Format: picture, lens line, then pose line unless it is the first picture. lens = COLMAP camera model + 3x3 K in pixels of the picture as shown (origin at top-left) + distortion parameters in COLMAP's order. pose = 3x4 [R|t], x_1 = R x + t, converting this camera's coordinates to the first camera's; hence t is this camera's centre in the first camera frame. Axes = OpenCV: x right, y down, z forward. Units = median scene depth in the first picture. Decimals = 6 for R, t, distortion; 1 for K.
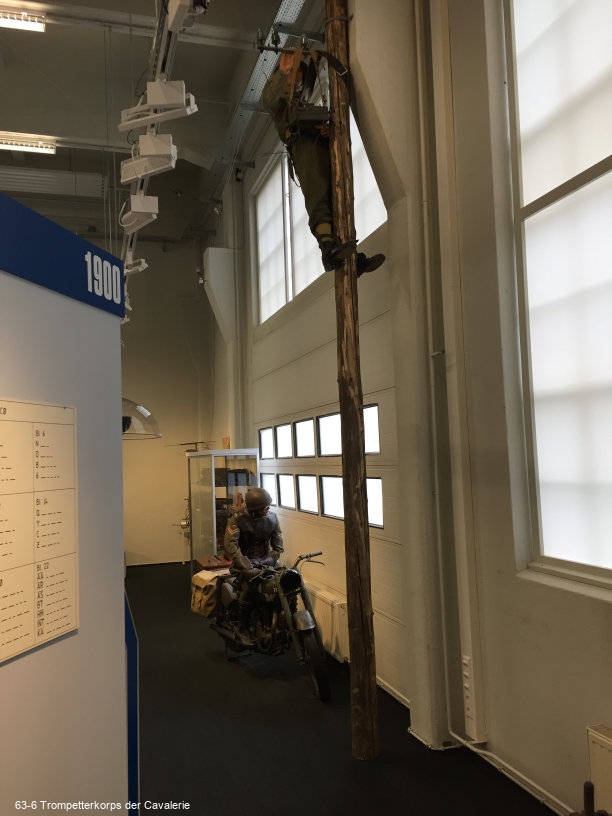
lens RADIAL K [[699.6, 0, 310.0], [0, 699.6, 406.9], [0, 0, 1]] dist [0.037276, -0.006610]
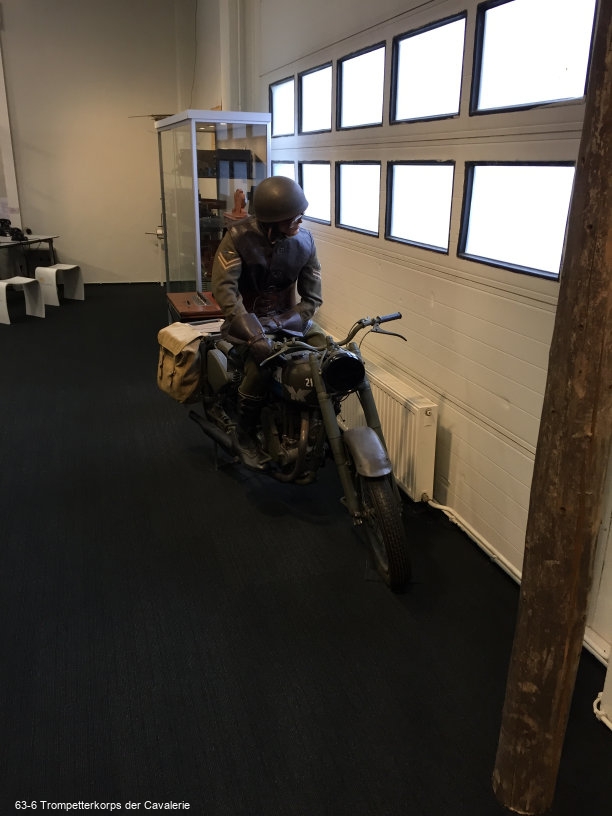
lens RADIAL K [[699.6, 0, 310.5], [0, 699.6, 411.1], [0, 0, 1]] dist [0.037276, -0.006610]
pose [[0.998596, 0.048283, 0.021808, -0.051792], [-0.052976, 0.915191, 0.399523, 0.063540], [-0.000668, -0.400117, 0.916464, 0.451937]]
